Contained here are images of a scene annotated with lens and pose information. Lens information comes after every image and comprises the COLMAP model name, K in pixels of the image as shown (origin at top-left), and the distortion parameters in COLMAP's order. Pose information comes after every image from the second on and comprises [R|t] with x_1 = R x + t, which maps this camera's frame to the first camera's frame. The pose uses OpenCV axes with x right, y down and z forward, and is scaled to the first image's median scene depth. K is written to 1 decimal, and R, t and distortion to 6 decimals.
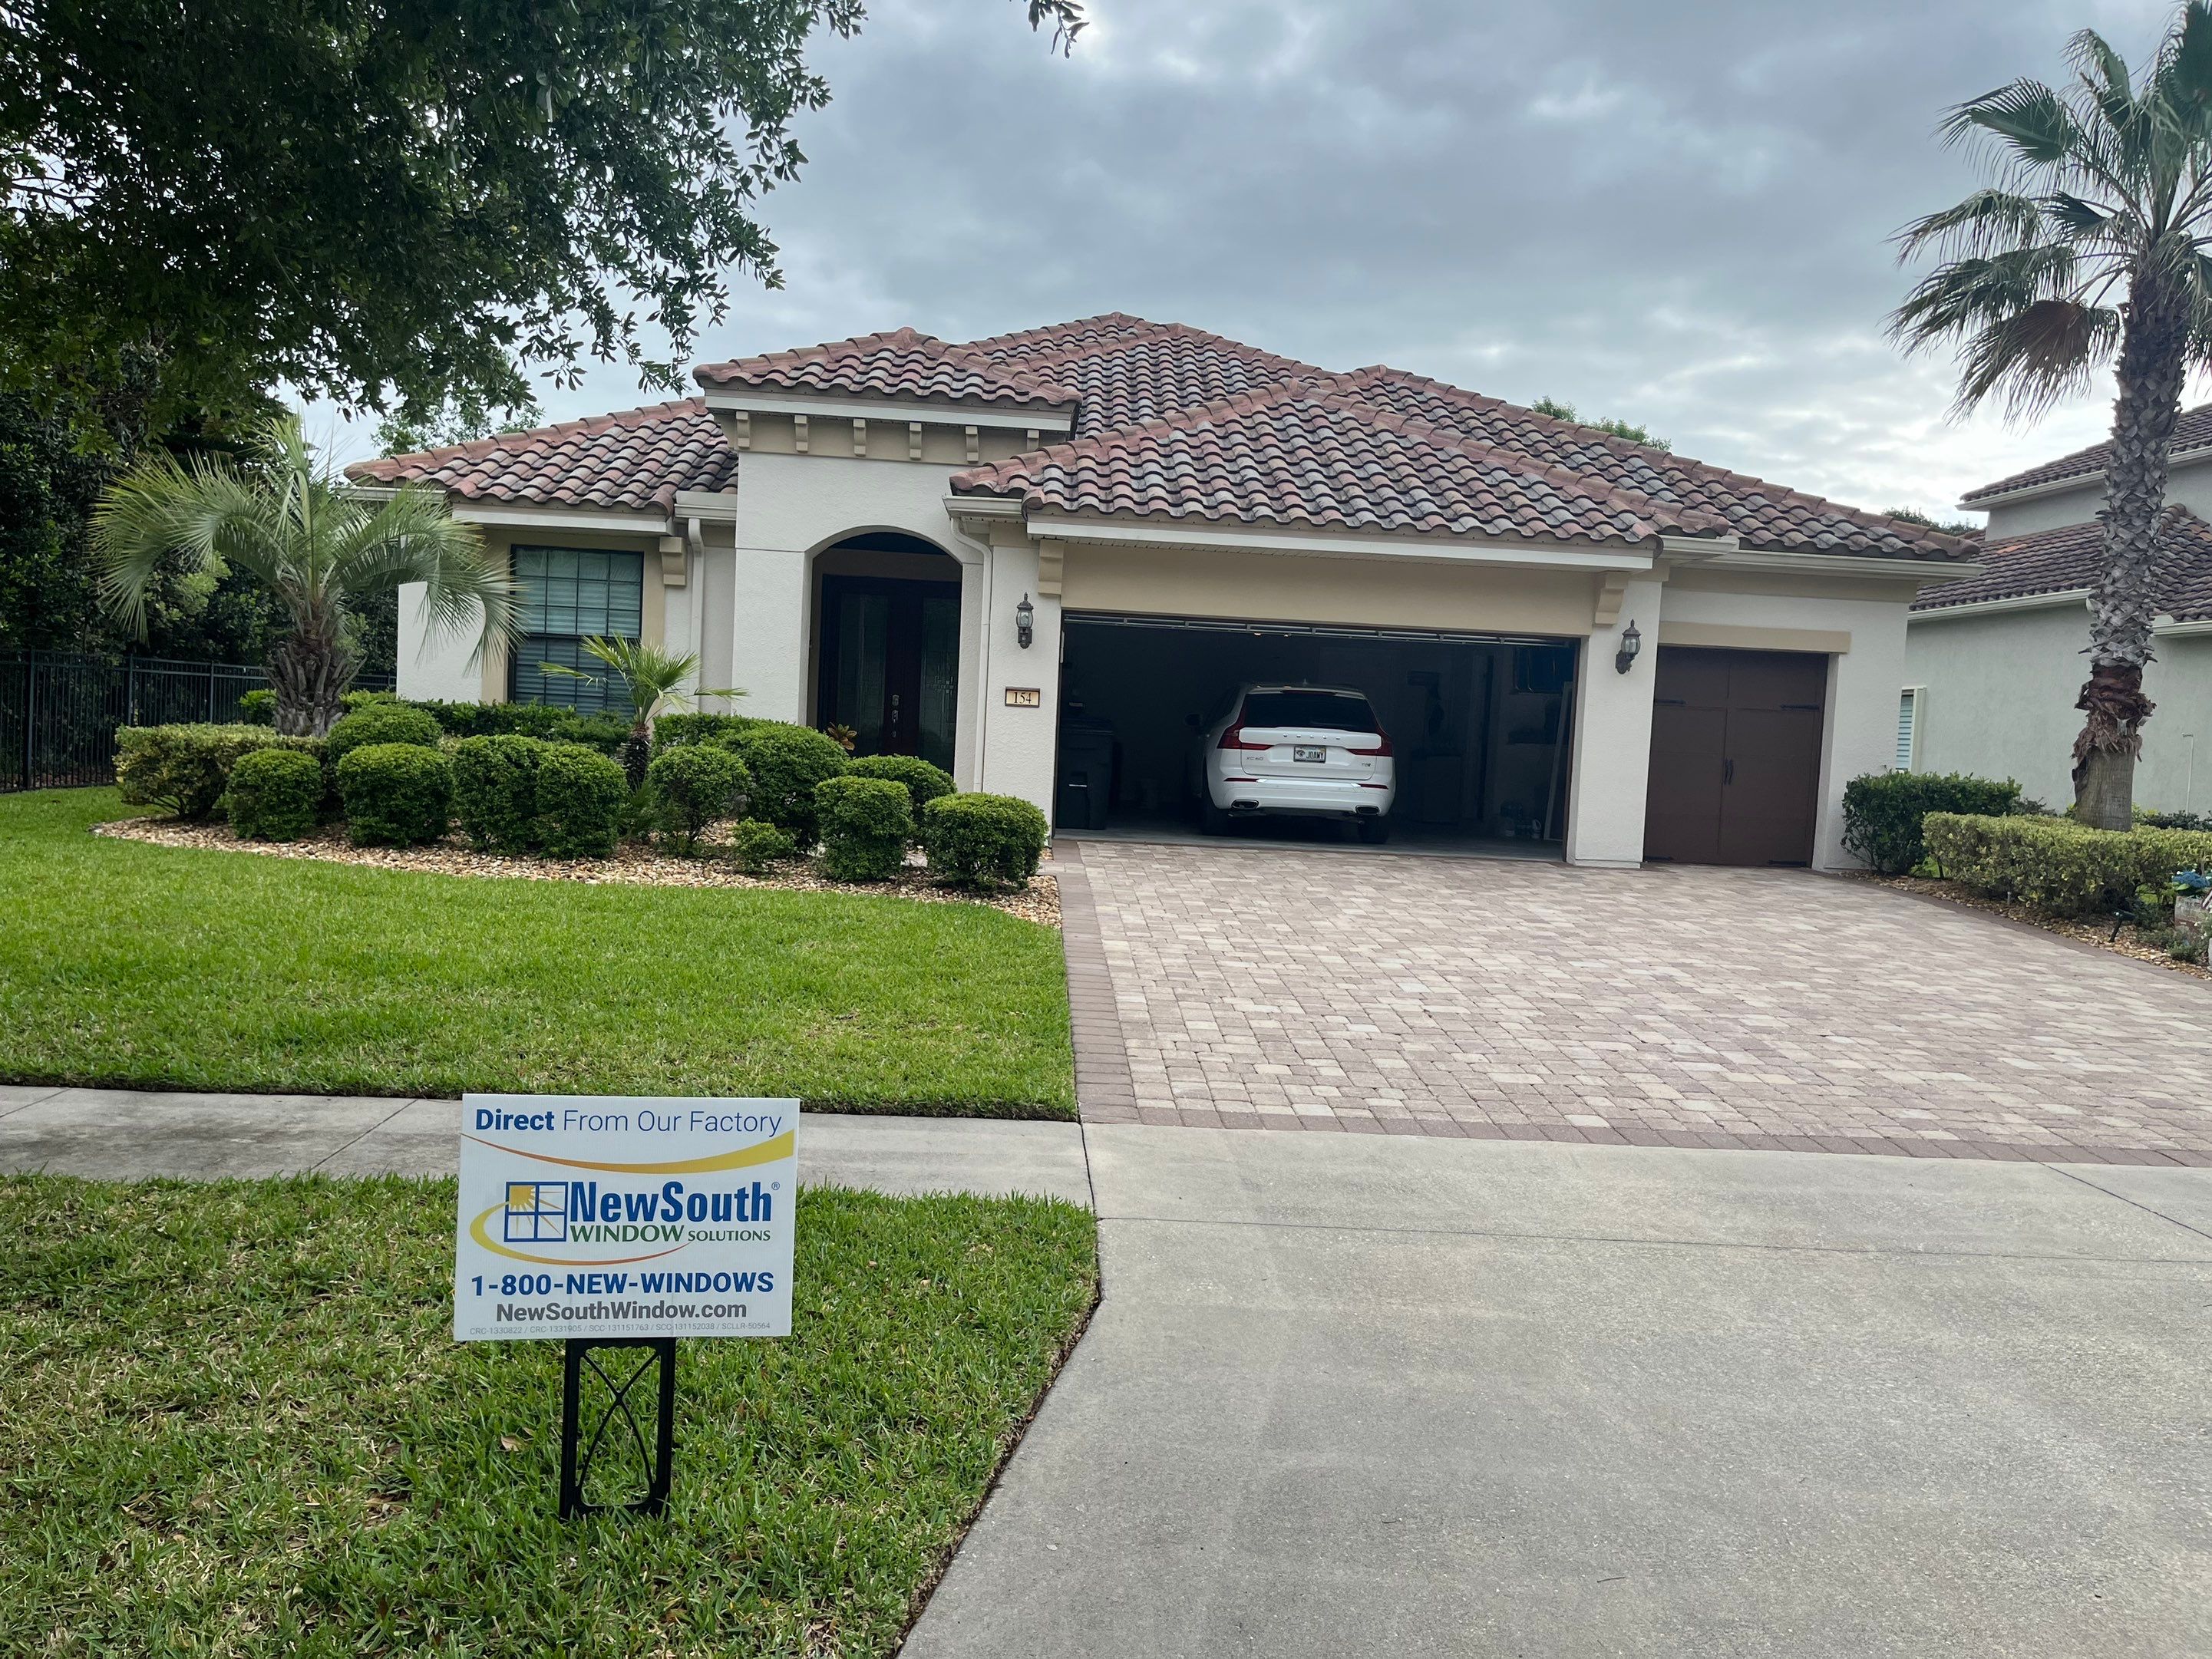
lens RADIAL K [[1619.4, 0, 1105.4], [0, 1619.4, 828.4], [0, 0, 1]] dist [-0.004493, -0.000425]
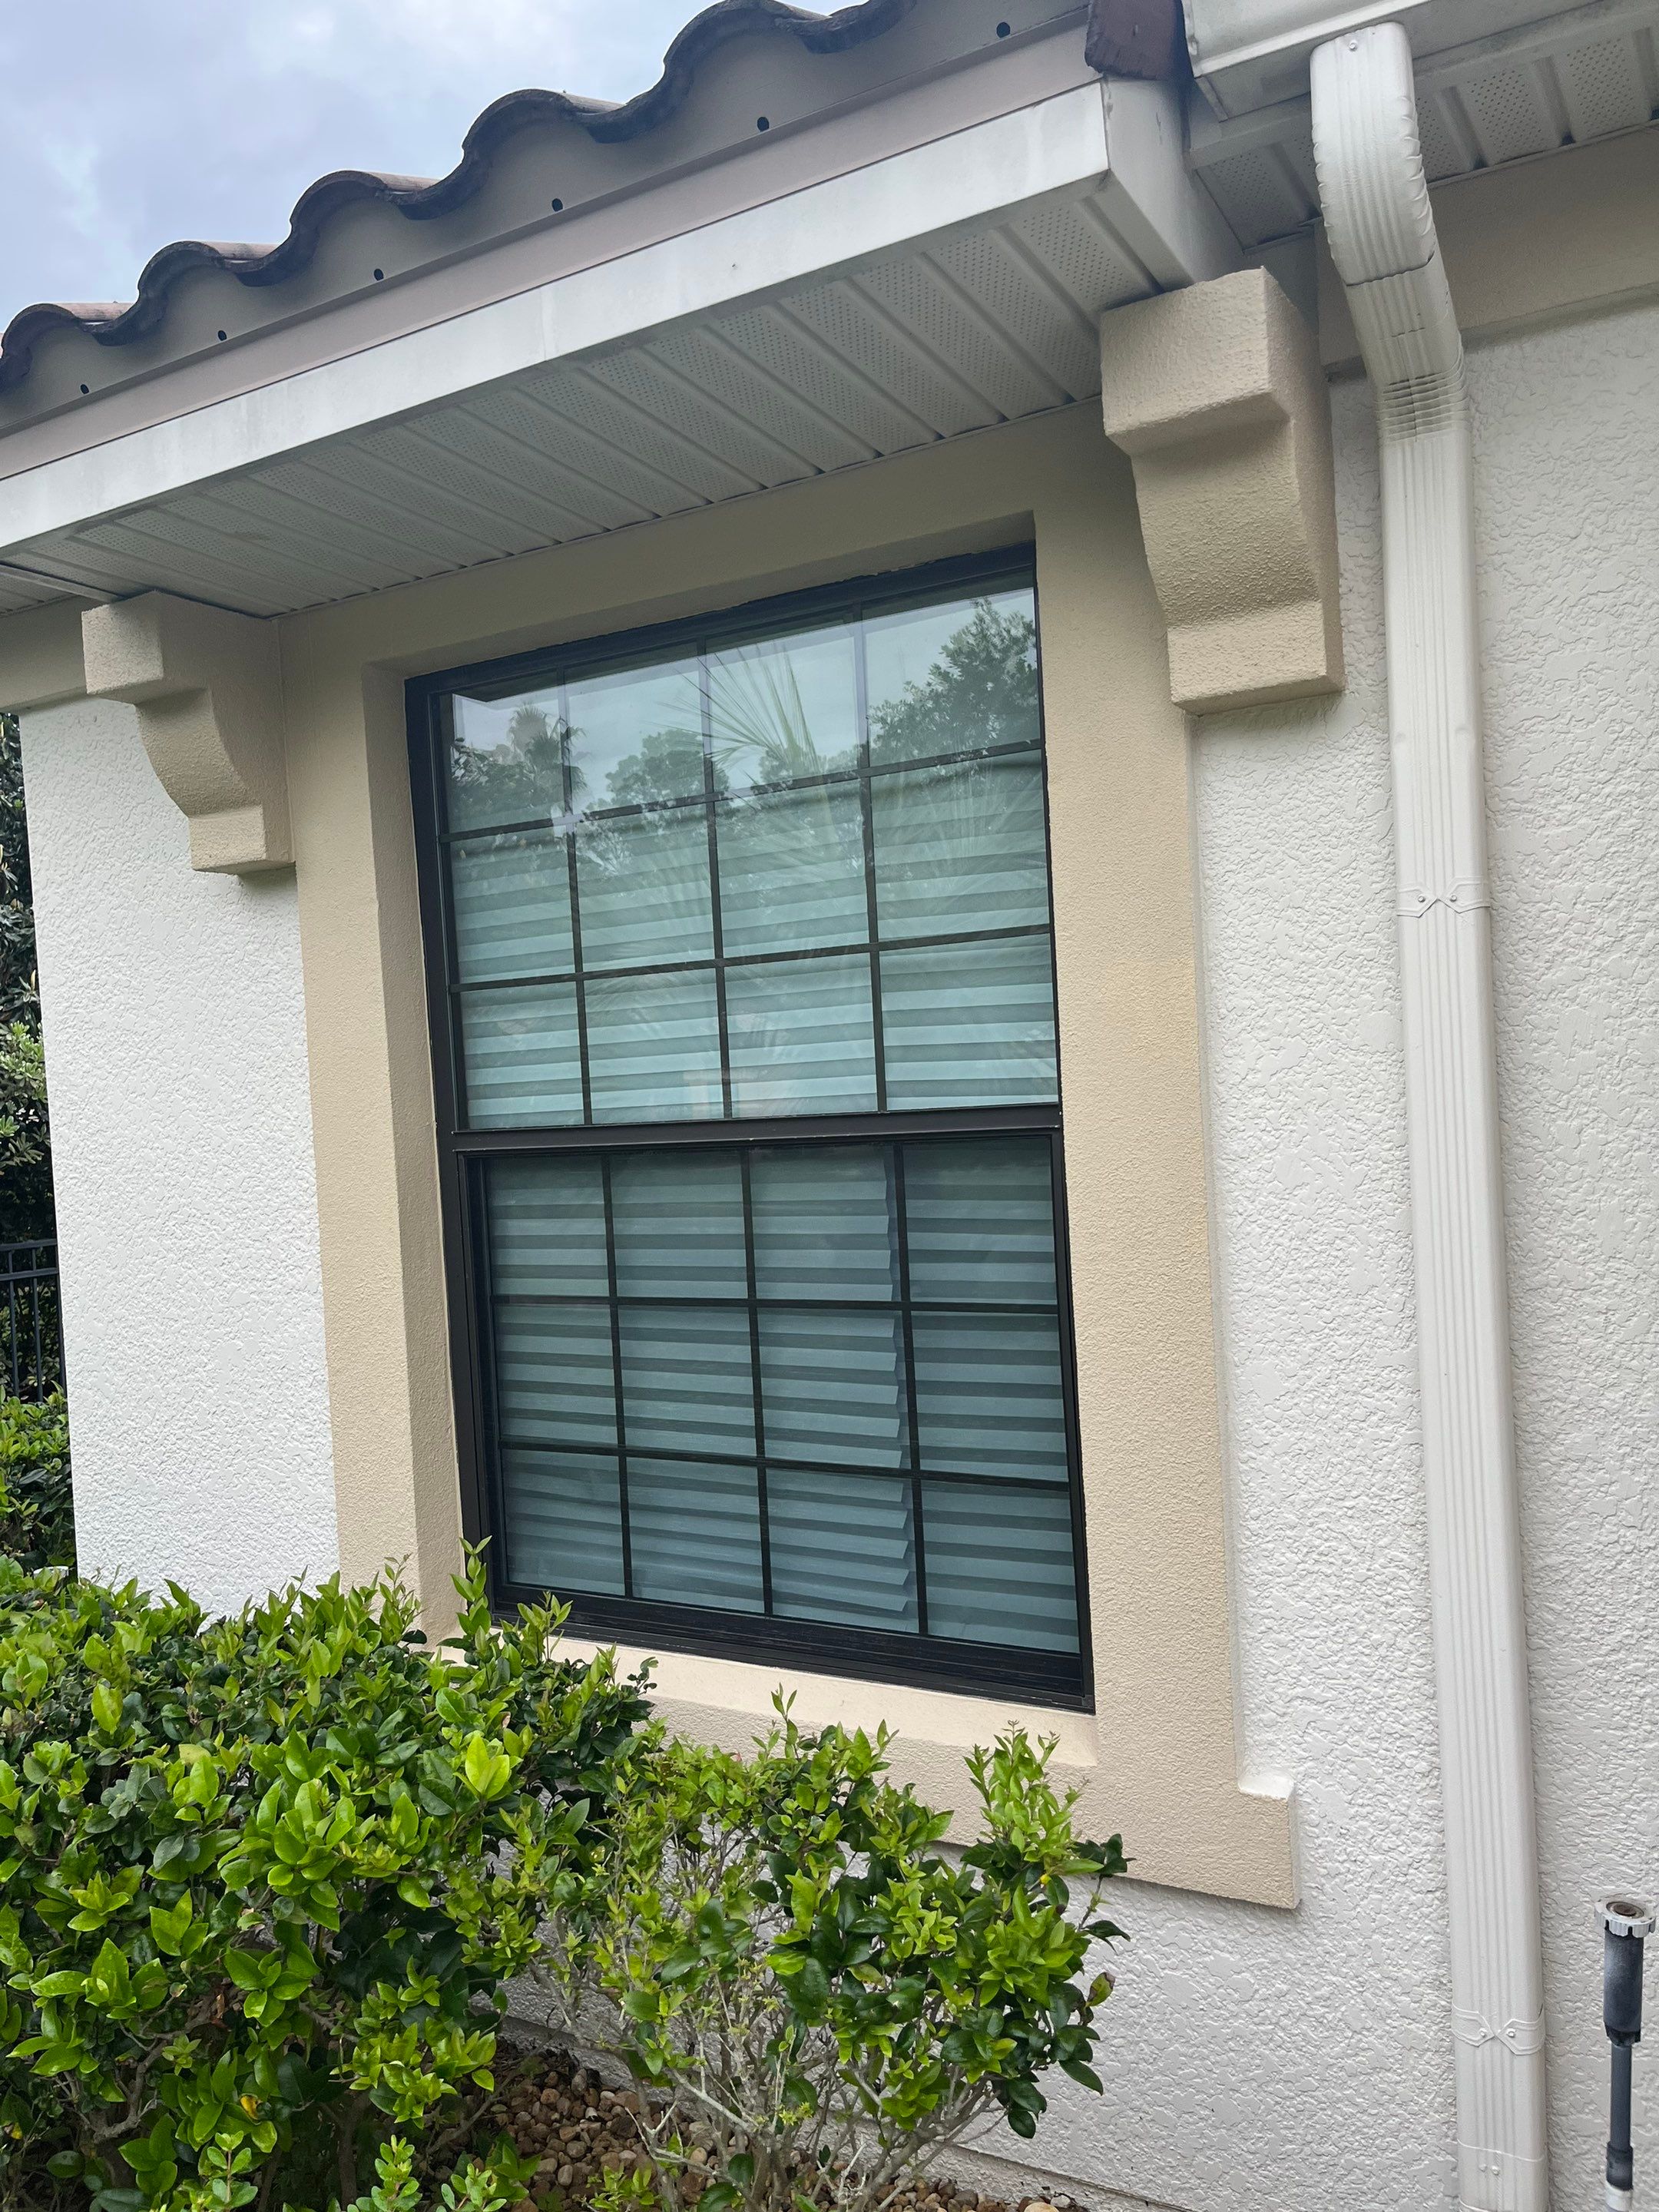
lens RADIAL K [[1619.6, 0, 830.0], [0, 1619.6, 1106.8], [0, 0, 1]] dist [-0.004493, -0.000425]
pose [[0.842680, -0.080491, -0.532363, -0.226495], [0.056843, 0.996536, -0.060695, -0.109436], [0.535405, 0.020886, 0.844337, 0.867757]]
